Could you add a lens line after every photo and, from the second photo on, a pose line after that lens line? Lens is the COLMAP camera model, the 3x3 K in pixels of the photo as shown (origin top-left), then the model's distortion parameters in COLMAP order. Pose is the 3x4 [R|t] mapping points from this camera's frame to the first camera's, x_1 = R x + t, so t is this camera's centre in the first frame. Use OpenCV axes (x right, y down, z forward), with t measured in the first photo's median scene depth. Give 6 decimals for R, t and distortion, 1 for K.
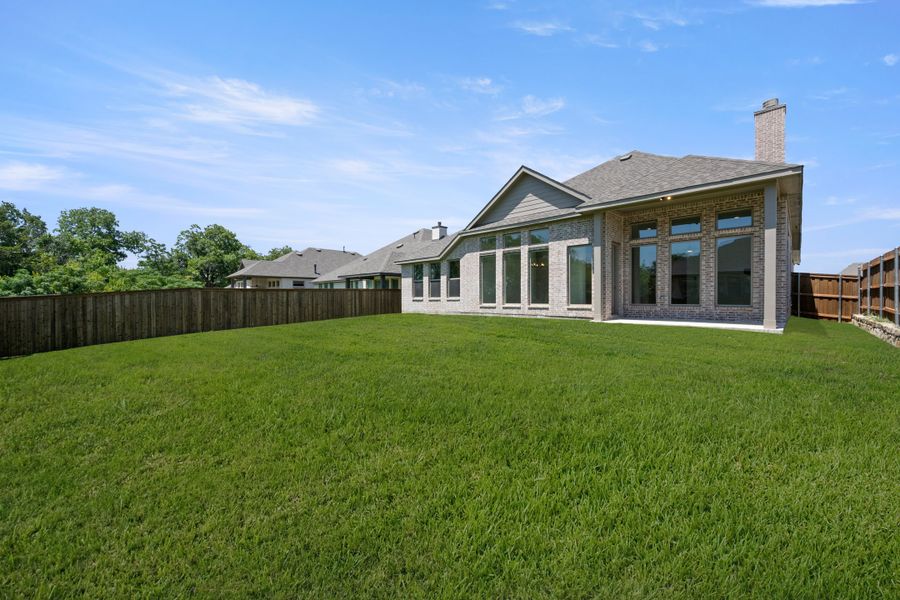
lens RADIAL K [[383.3, 0, 452.2], [0, 383.3, 301.6], [0, 0, 1]] dist [0.001611, 0.000097]
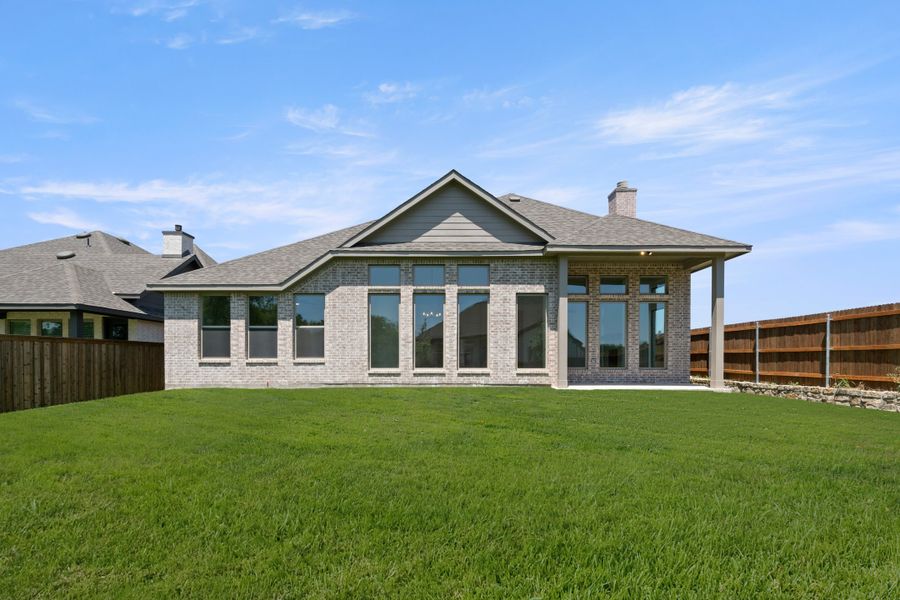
lens RADIAL K [[449.5, 0, 464.3], [0, 449.5, 370.3], [0, 0, 1]] dist [-0.003199, -0.000360]
pose [[0.683257, -0.009685, 0.730114, -0.407052], [0.003774, 0.999946, 0.009732, 0.001739], [-0.730169, -0.003894, 0.683256, 0.431747]]
